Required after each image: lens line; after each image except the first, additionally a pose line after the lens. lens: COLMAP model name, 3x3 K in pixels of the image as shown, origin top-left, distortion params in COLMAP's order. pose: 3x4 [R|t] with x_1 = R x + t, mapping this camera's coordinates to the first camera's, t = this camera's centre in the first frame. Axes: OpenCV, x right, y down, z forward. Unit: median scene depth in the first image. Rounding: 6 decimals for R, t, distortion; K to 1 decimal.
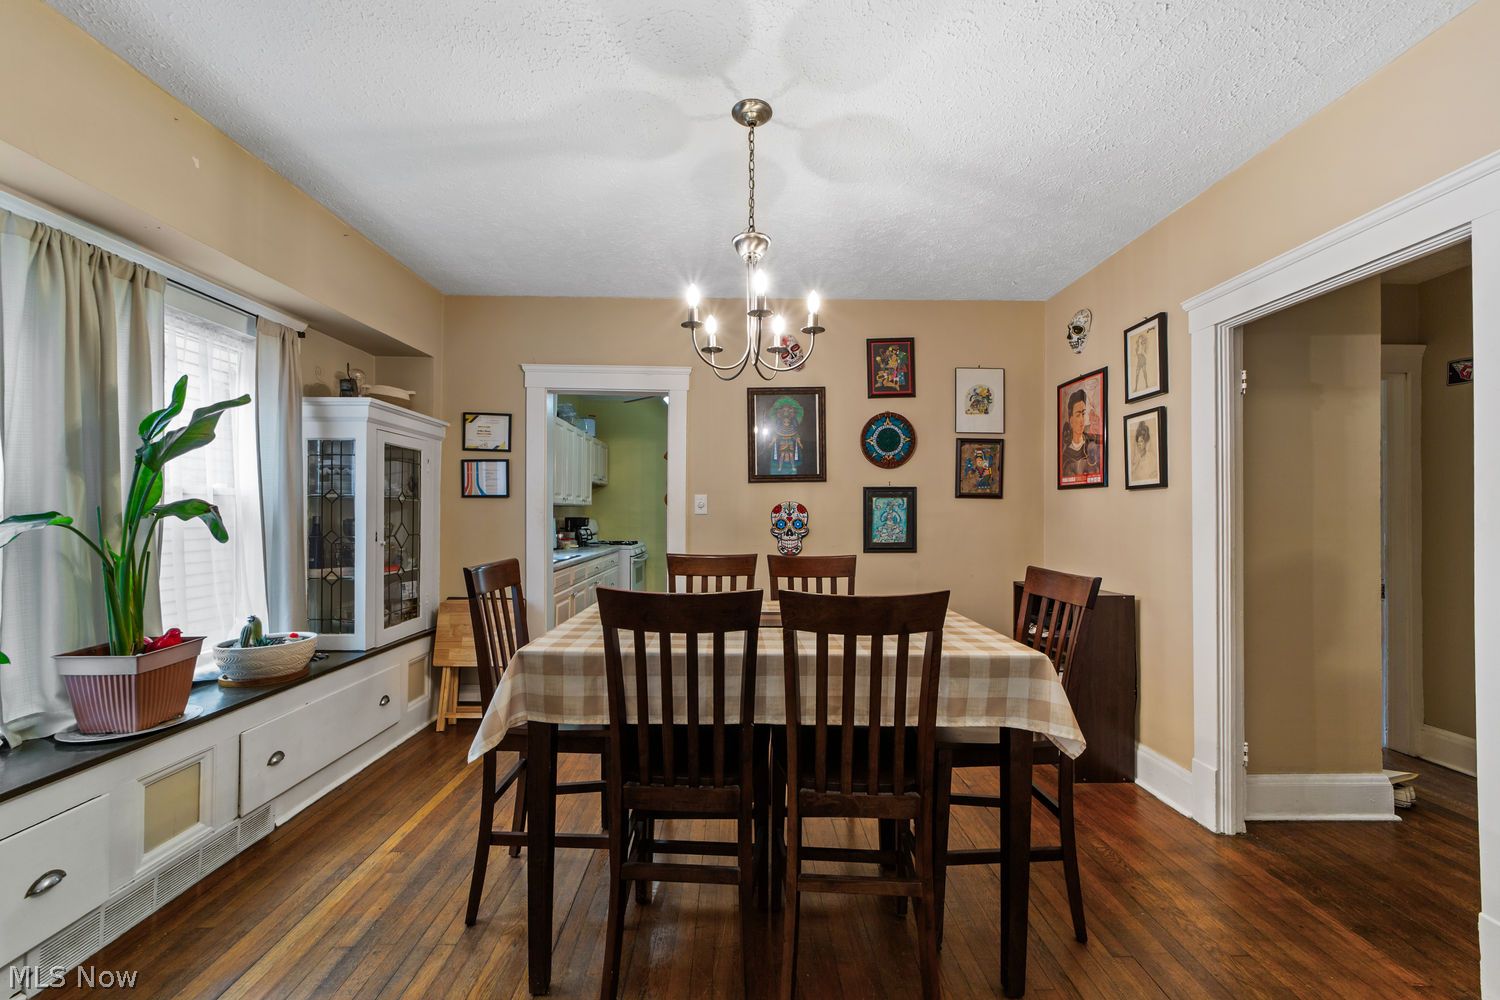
lens RADIAL K [[584.5, 0, 744.6], [0, 584.5, 509.6], [0, 0, 1]] dist [-0.014973, 0.005261]
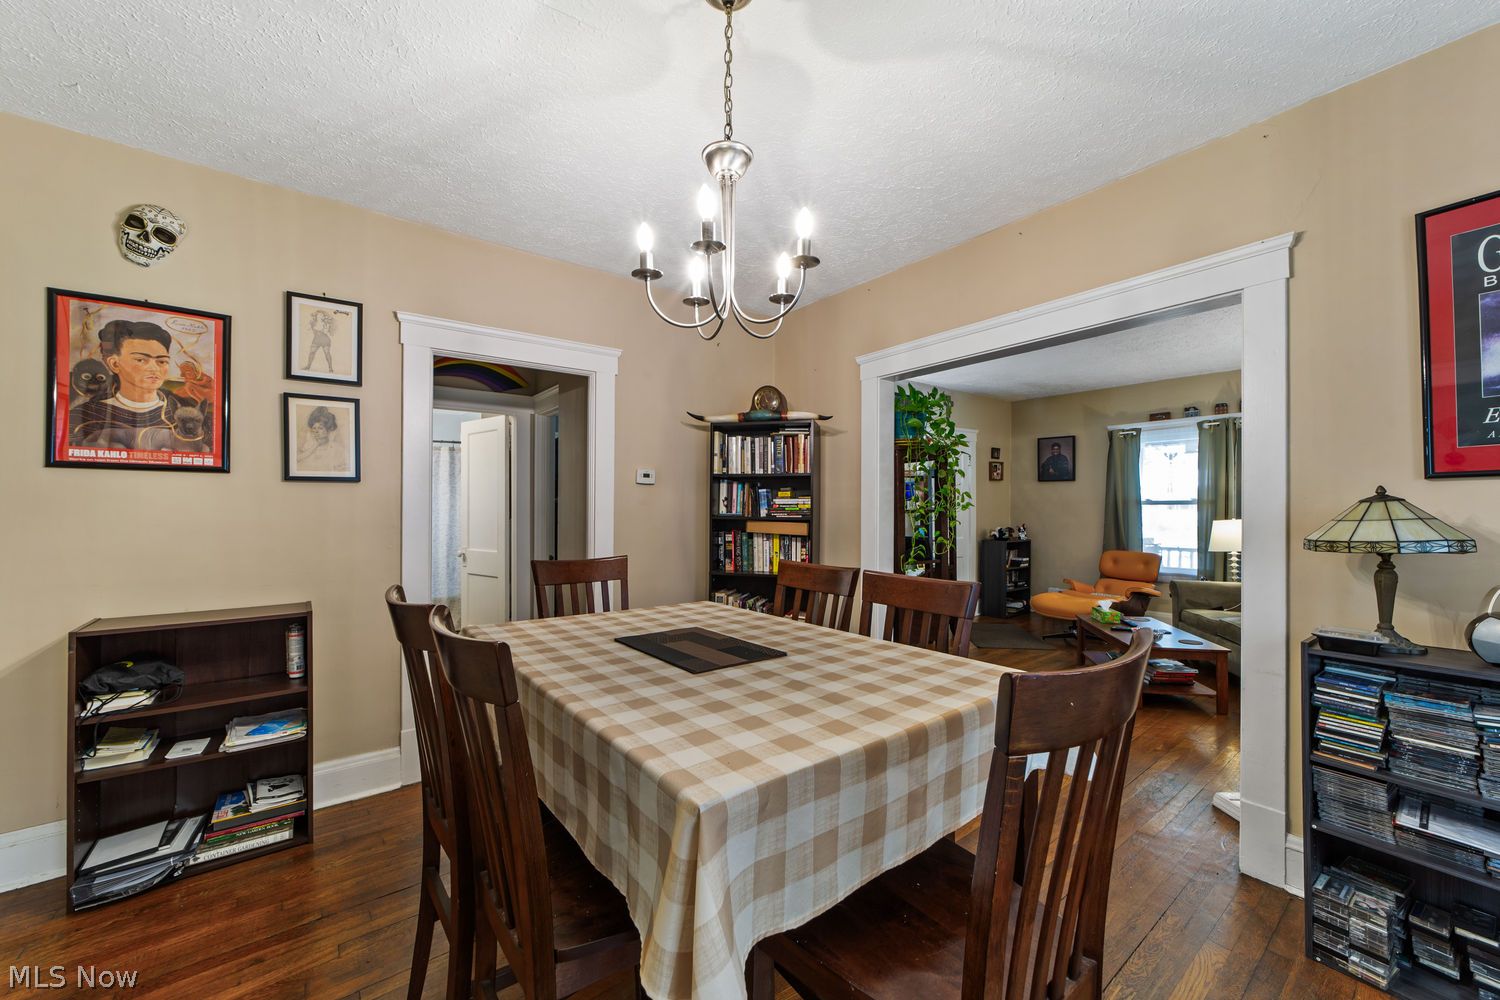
lens RADIAL K [[584.5, 0, 740.7], [0, 584.5, 508.3], [0, 0, 1]] dist [-0.014973, 0.005261]
pose [[-0.599837, -0.002917, 0.800117, -0.375606], [-0.009212, 0.999952, -0.003261, 0.003301], [-0.800069, -0.009326, -0.599835, 0.881612]]
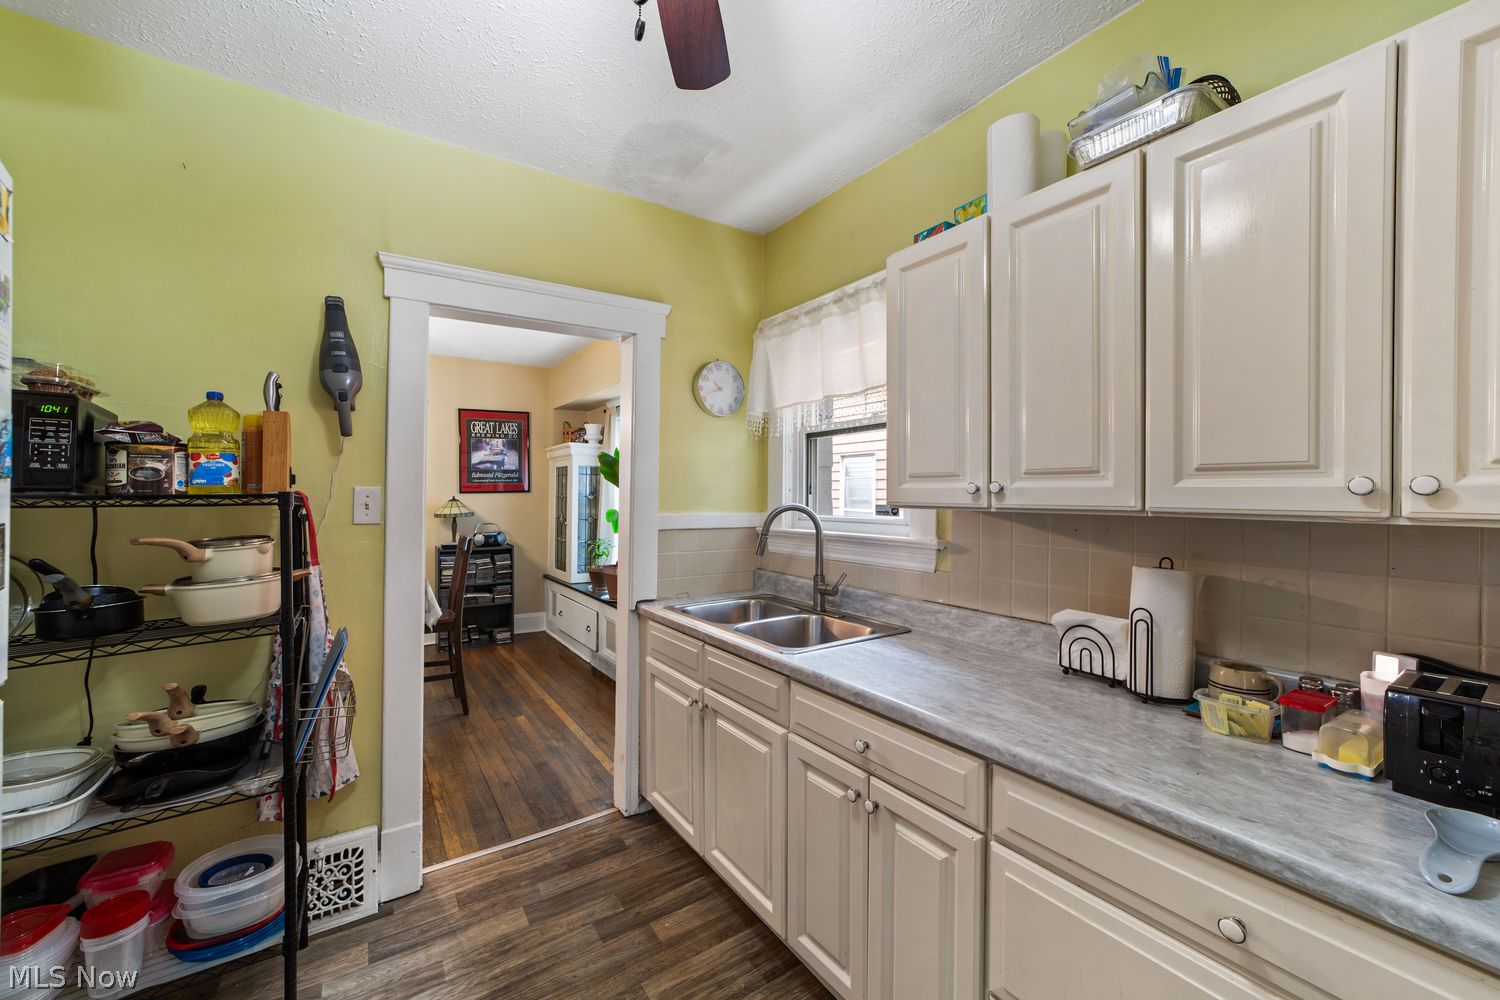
lens RADIAL K [[584.5, 0, 737.9], [0, 584.5, 491.4], [0, 0, 1]] dist [-0.014973, 0.005261]
pose [[-0.844012, -0.011501, -0.536201, -0.098075], [-0.006271, 0.999913, -0.011577, -0.023066], [0.536287, -0.006409, -0.844011, 1.929845]]
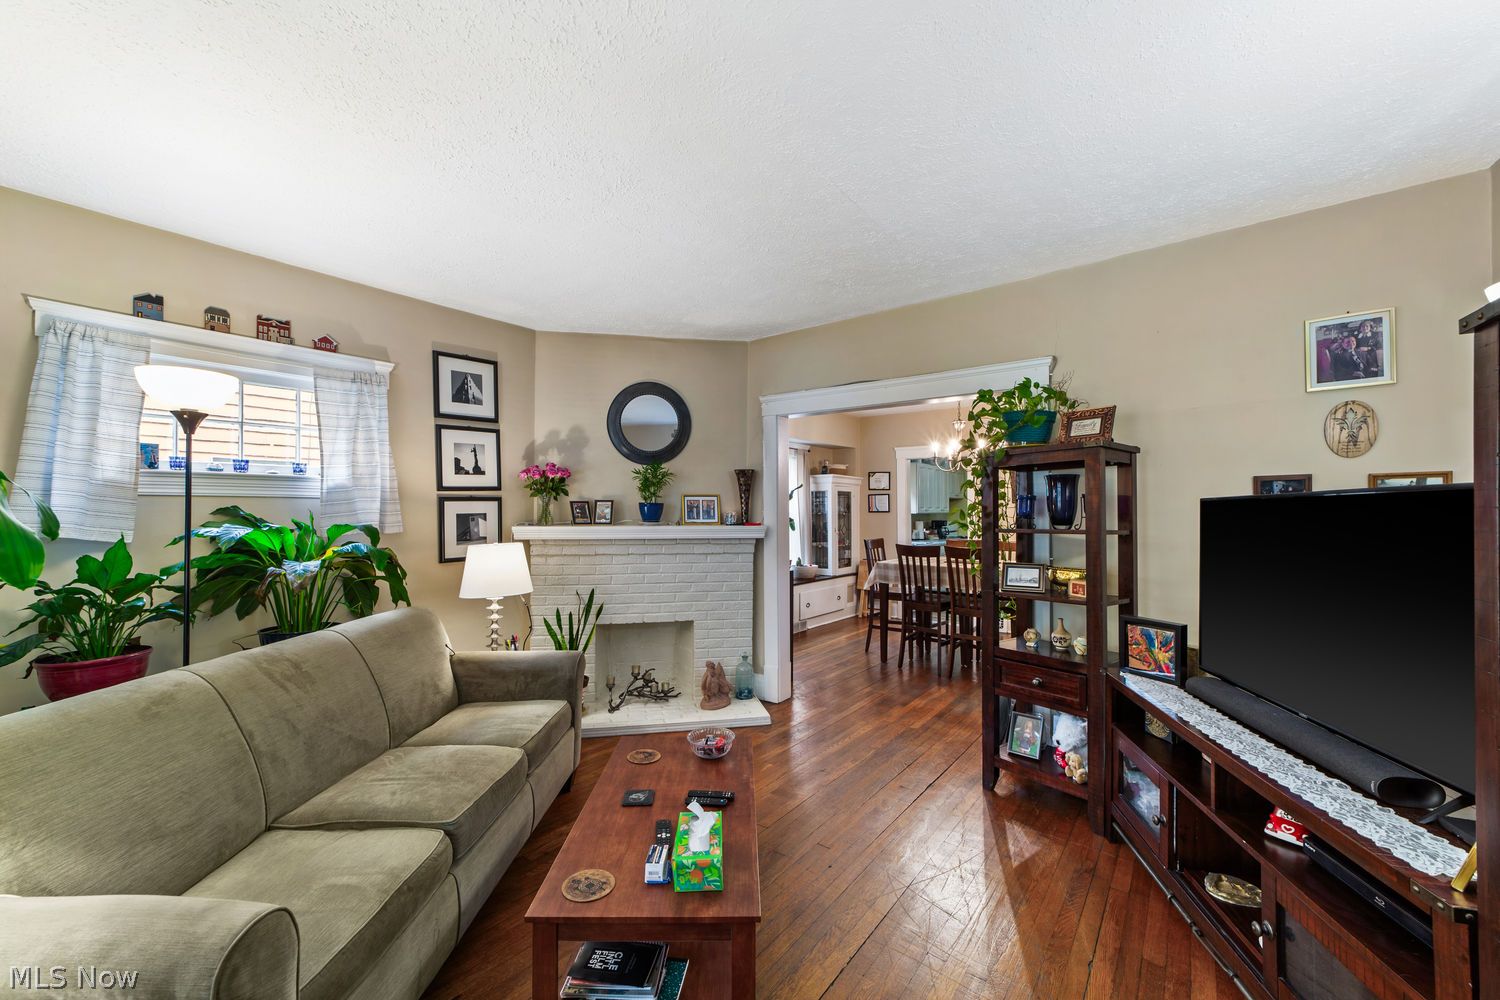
lens RADIAL K [[584.5, 0, 754.3], [0, 584.5, 509.5], [0, 0, 1]] dist [-0.014973, 0.005261]
pose [[0.782518, -0.009555, -0.622555, 0.590811], [0.009774, 0.999948, -0.003061, -0.033626], [0.622552, -0.003690, 0.782570, -1.063914]]
